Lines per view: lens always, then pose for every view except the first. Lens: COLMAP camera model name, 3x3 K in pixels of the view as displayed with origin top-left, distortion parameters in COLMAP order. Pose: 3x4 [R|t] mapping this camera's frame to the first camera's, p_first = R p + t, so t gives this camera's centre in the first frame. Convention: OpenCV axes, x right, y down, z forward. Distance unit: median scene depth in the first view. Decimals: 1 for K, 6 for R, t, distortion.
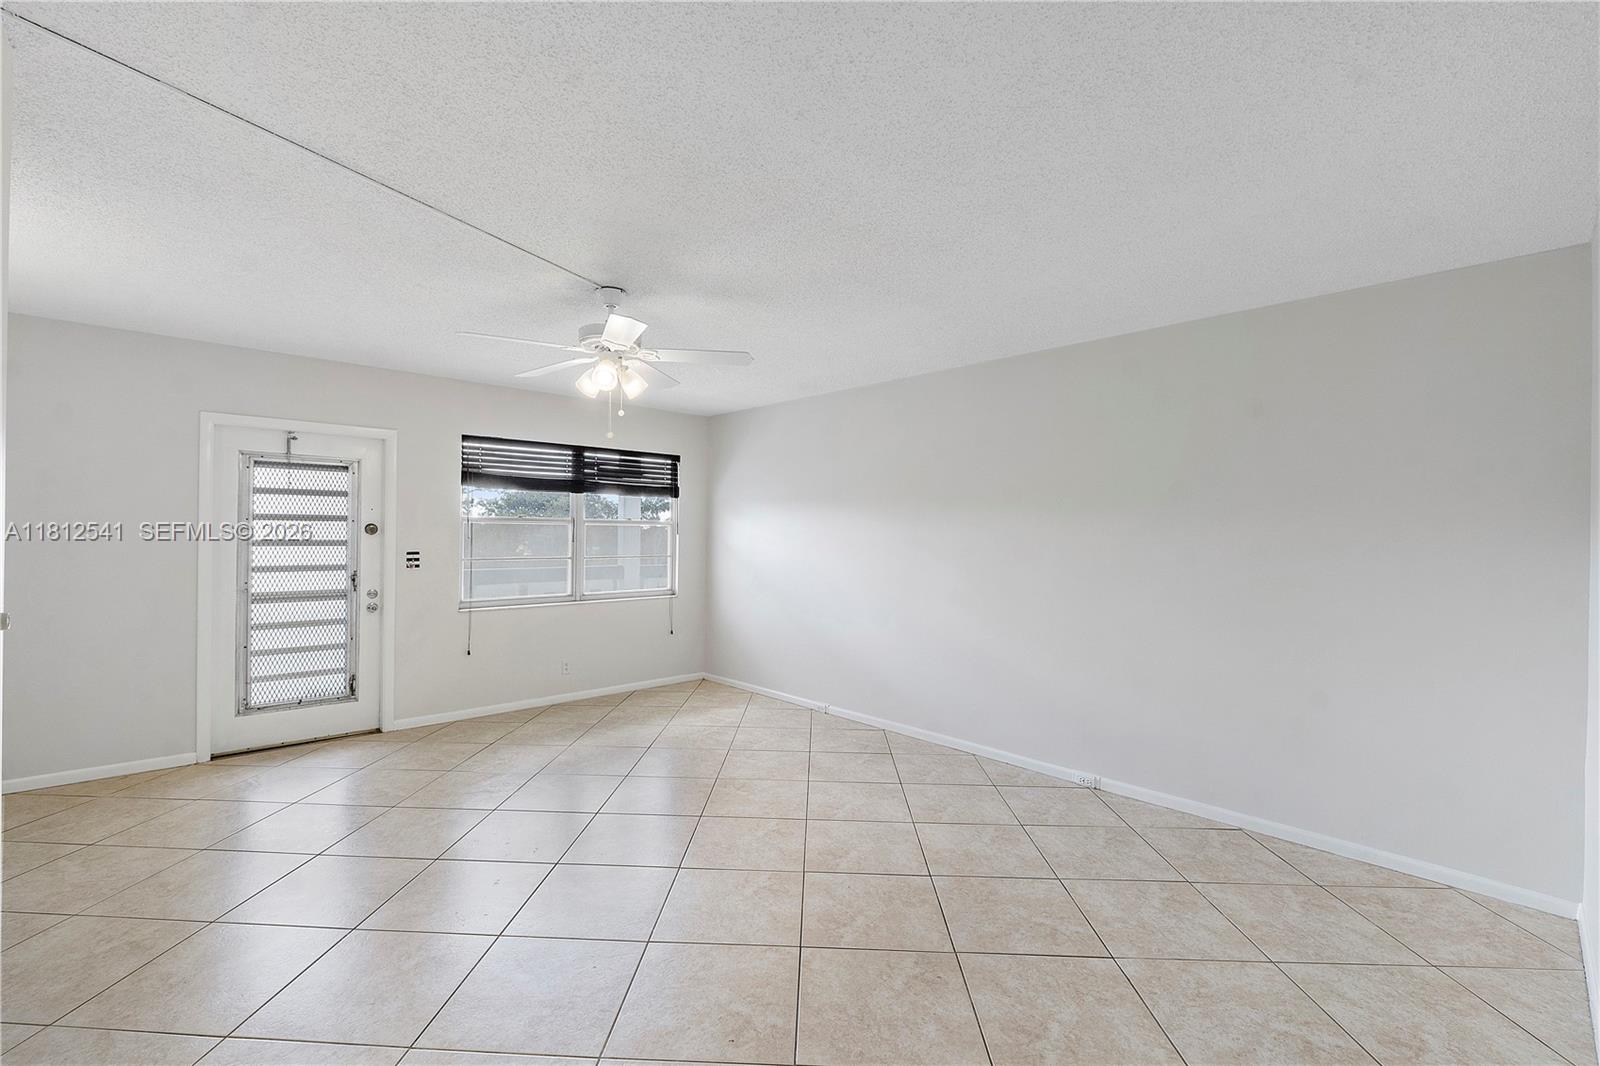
lens RADIAL K [[677.6, 0, 799.1], [0, 677.6, 552.8], [0, 0, 1]] dist [-0.007446, -0.000457]
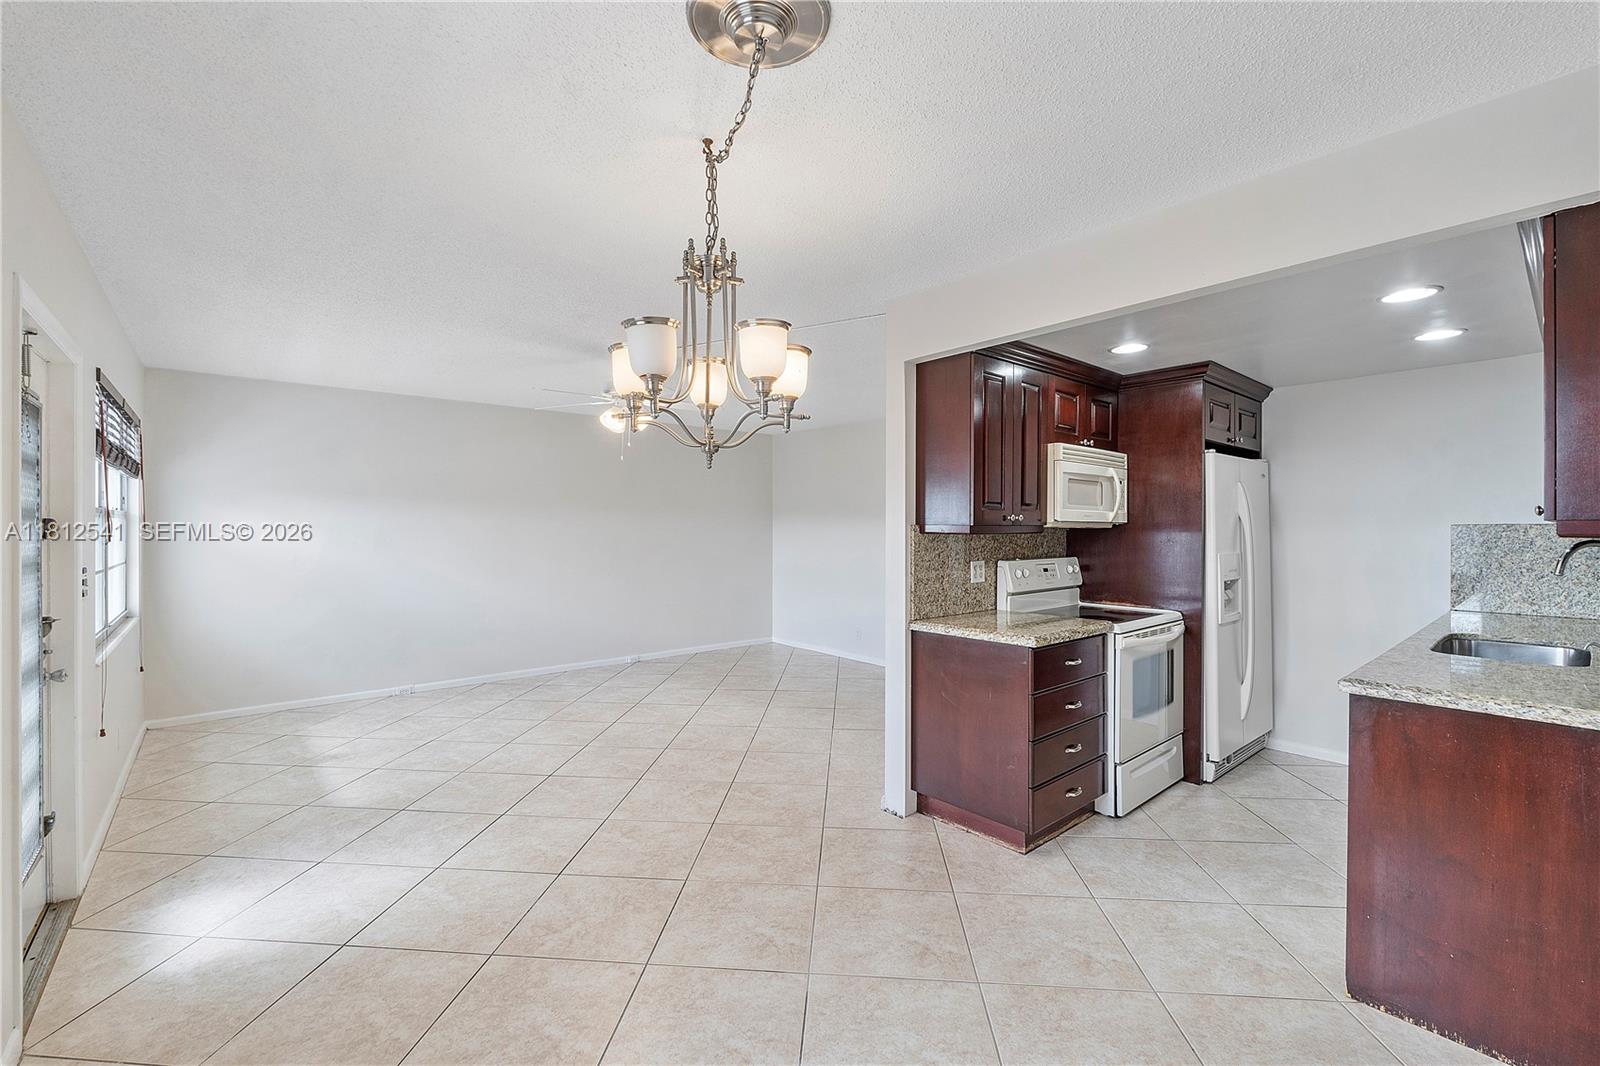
lens RADIAL K [[677.6, 0, 792.8], [0, 677.6, 530.7], [0, 0, 1]] dist [-0.007446, -0.000457]
pose [[0.051587, -0.023674, 0.998388, -1.038689], [0.024290, 0.999453, 0.022444, -0.029429], [-0.998373, 0.023093, 0.052133, 0.355683]]
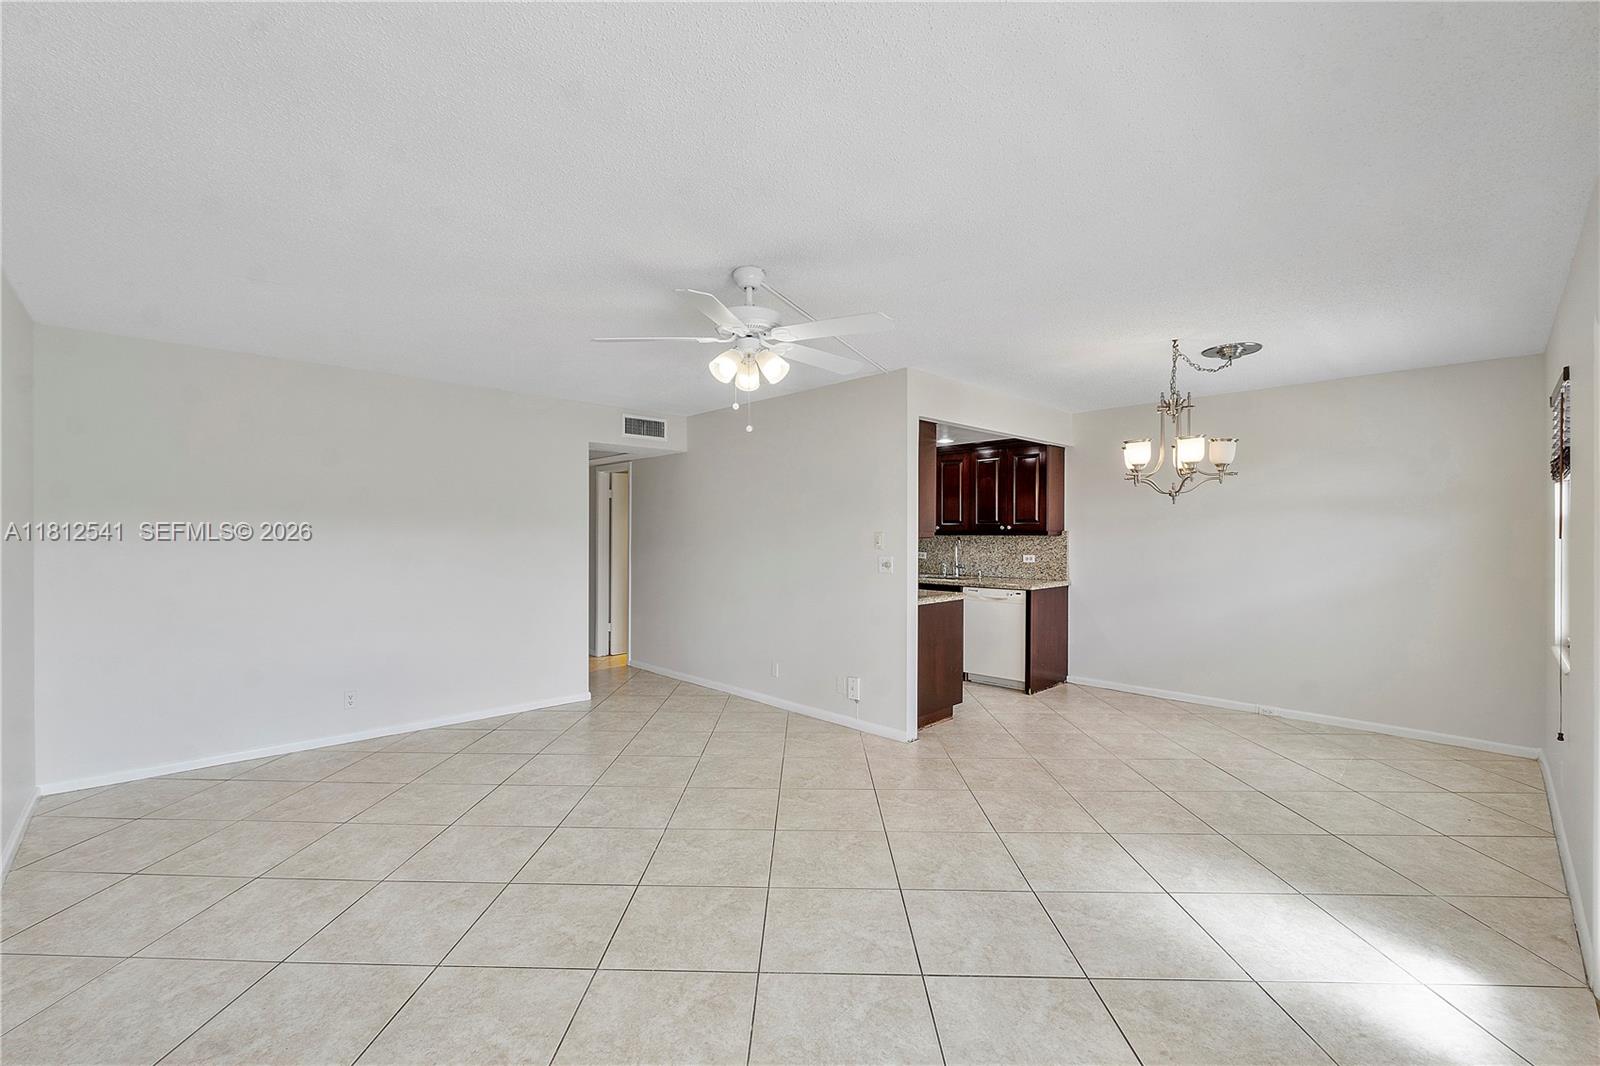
lens RADIAL K [[677.6, 0, 791.4], [0, 677.6, 524.4], [0, 0, 1]] dist [-0.007446, -0.000457]
pose [[-0.999735, -0.018363, -0.013906, -0.202330], [-0.018555, 0.999733, 0.013804, -0.038389], [0.013649, 0.014059, -0.999808, 1.204278]]
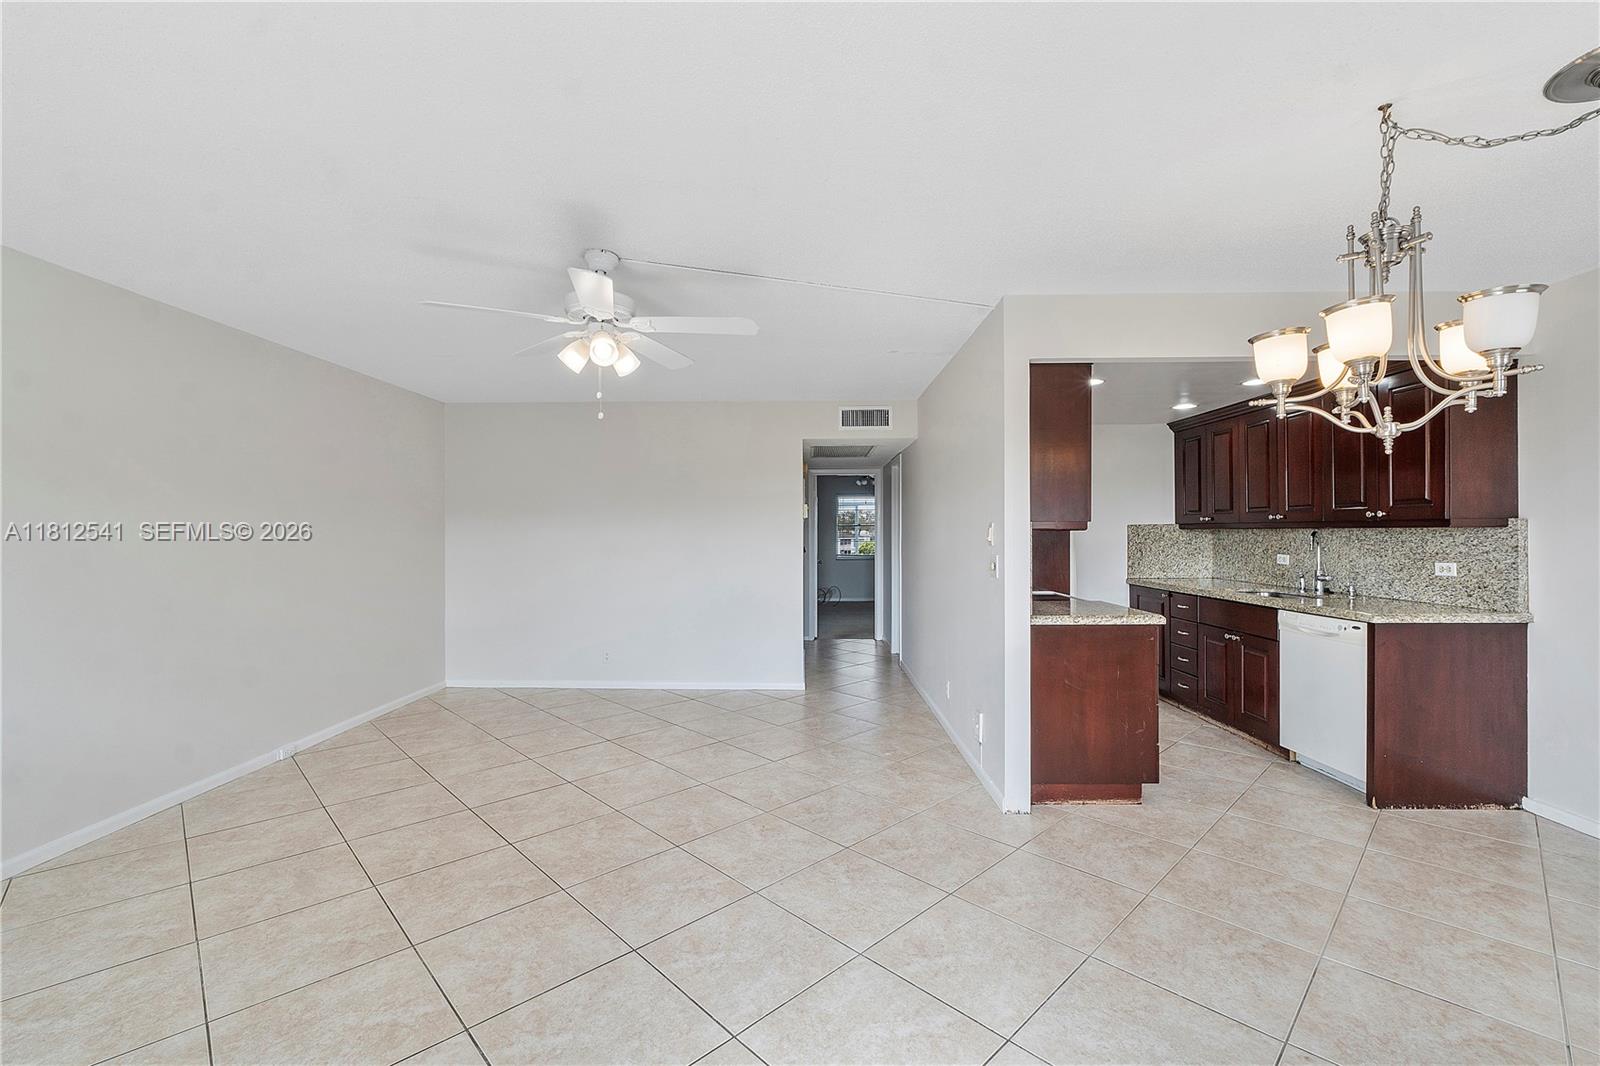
lens RADIAL K [[677.6, 0, 787.4], [0, 677.6, 524.9], [0, 0, 1]] dist [-0.007446, -0.000457]
pose [[-0.713717, -0.008487, 0.700383, -0.680204], [0.008210, 0.999757, 0.020481, -0.030844], [-0.700386, 0.020368, -0.713473, 0.914170]]
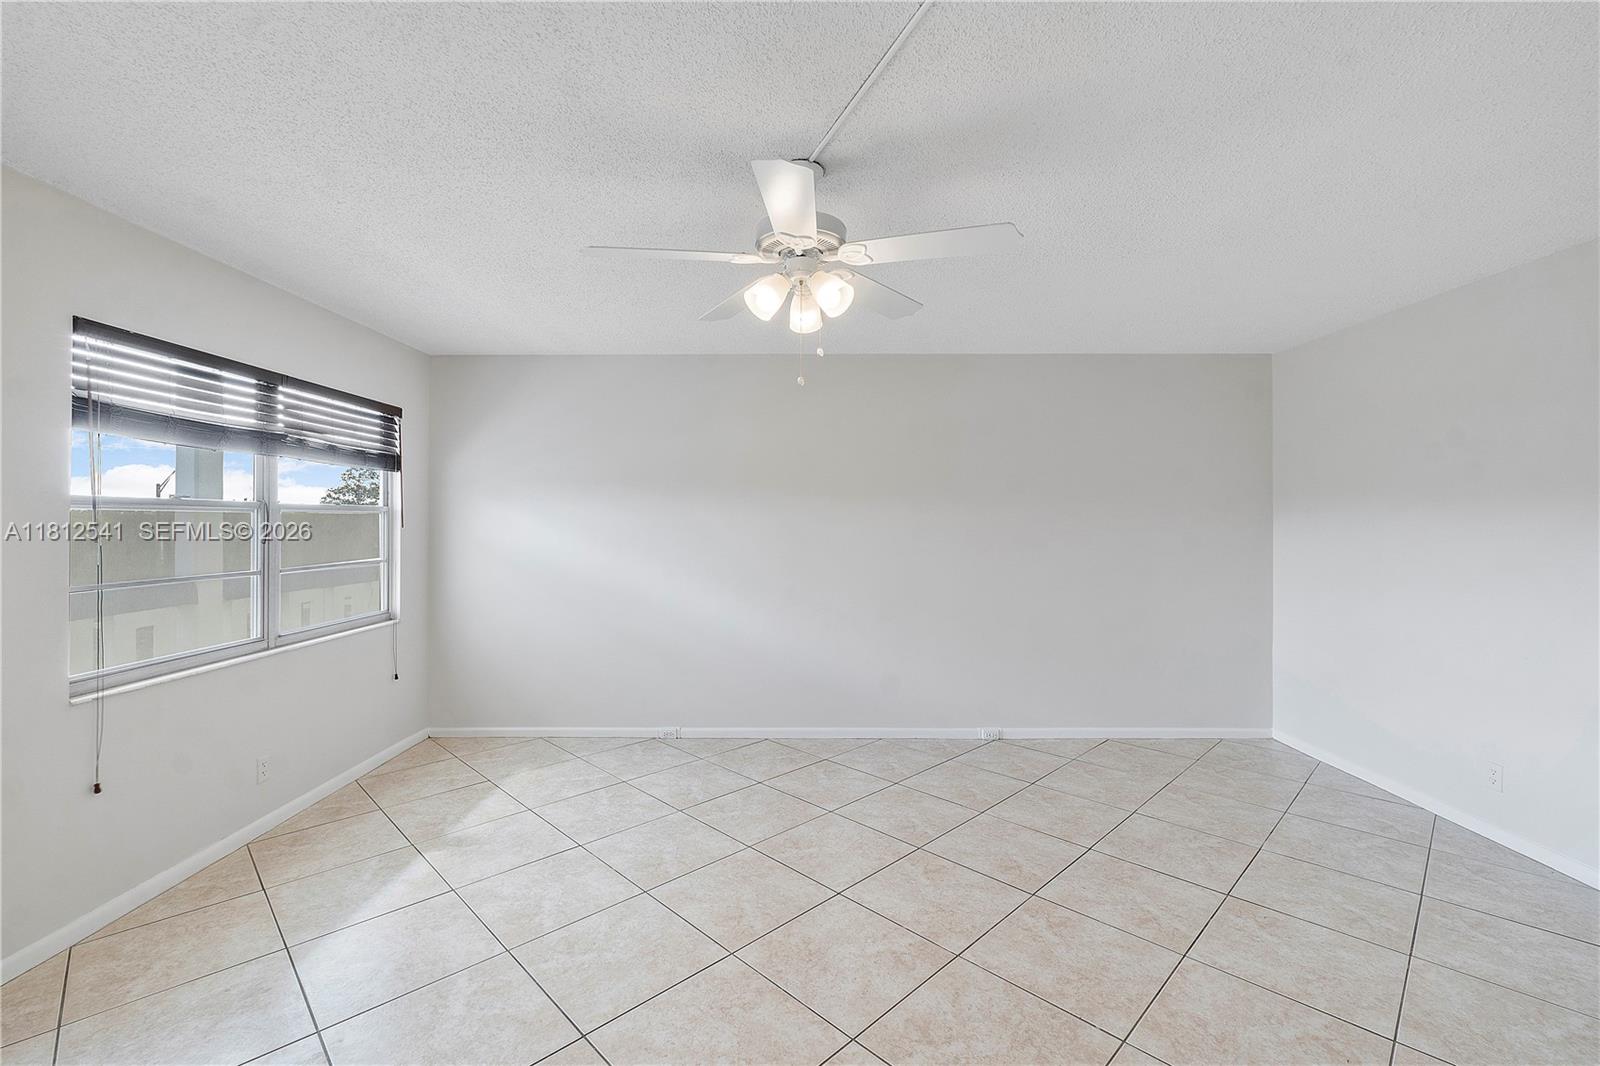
lens RADIAL K [[677.6, 0, 785.6], [0, 677.6, 540.4], [0, 0, 1]] dist [-0.007446, -0.000457]
pose [[0.692382, -0.030375, 0.720891, -0.485109], [0.027048, 0.999504, 0.016135, -0.017789], [-0.721024, 0.008327, 0.692860, 0.337435]]
